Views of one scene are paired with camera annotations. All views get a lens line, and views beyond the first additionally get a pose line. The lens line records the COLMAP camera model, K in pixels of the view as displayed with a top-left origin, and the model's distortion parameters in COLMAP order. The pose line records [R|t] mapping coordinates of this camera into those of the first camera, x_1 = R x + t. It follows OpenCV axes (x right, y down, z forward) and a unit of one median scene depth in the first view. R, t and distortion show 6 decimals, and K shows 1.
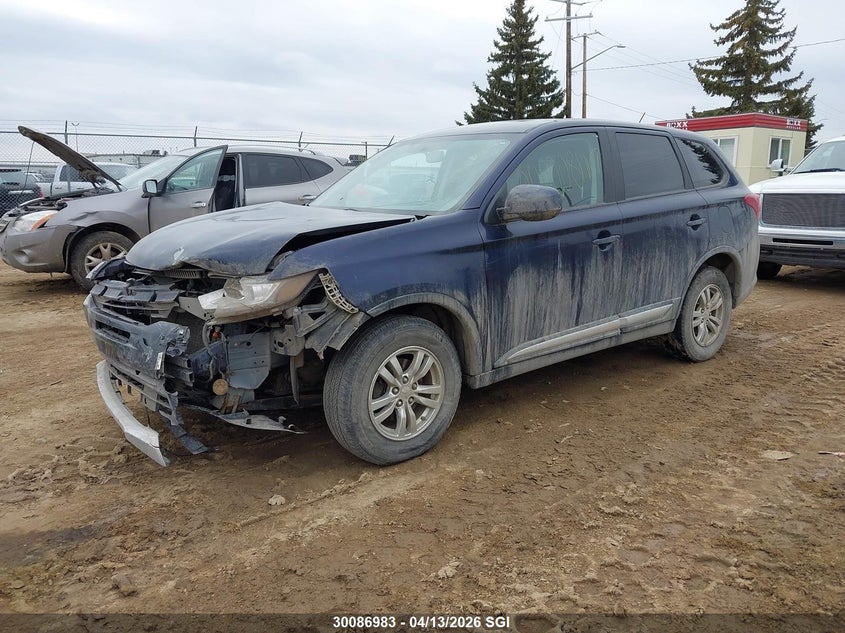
lens RADIAL K [[669.4, 0, 422.9], [0, 669.4, 316.5], [0, 0, 1]] dist [0.035267, -0.033461]
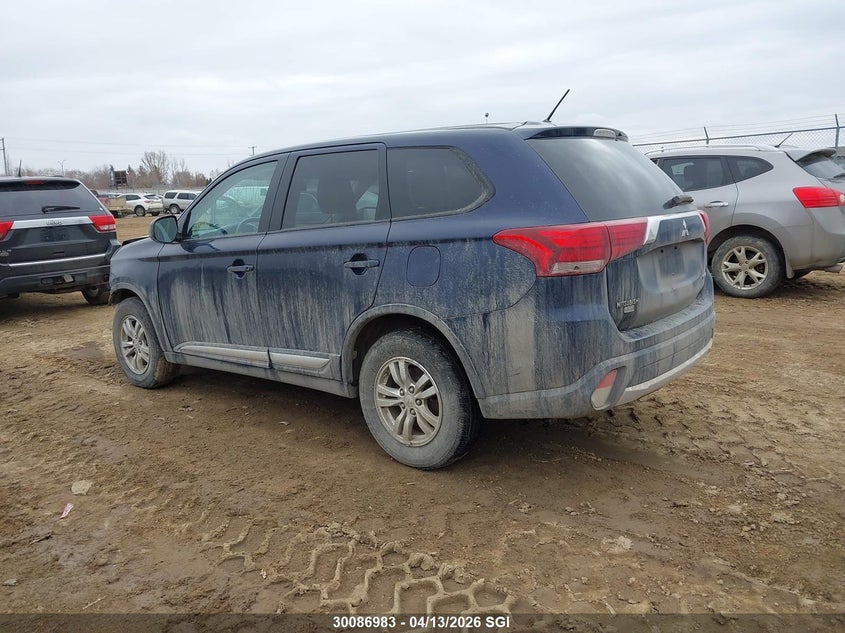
lens RADIAL K [[669.4, 0, 426.7], [0, 669.4, 316.6], [0, 0, 1]] dist [0.035267, -0.033461]
pose [[0.194803, 0.169908, -0.966014, 1.314286], [-0.157063, 0.977577, 0.140269, -0.227659], [0.968185, 0.124400, 0.217121, 1.050520]]
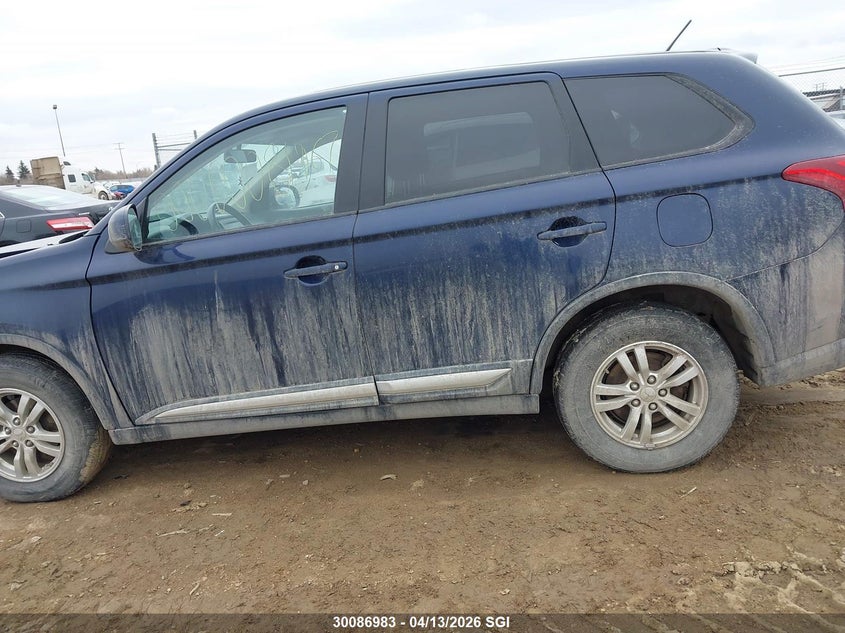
lens RADIAL K [[669.4, 0, 418.3], [0, 669.4, 313.9], [0, 0, 1]] dist [0.035267, -0.033461]
pose [[0.702294, 0.097489, -0.705181, 0.822448], [-0.043037, 0.994581, 0.094637, -0.136663], [0.710585, -0.036114, 0.702684, 0.588560]]
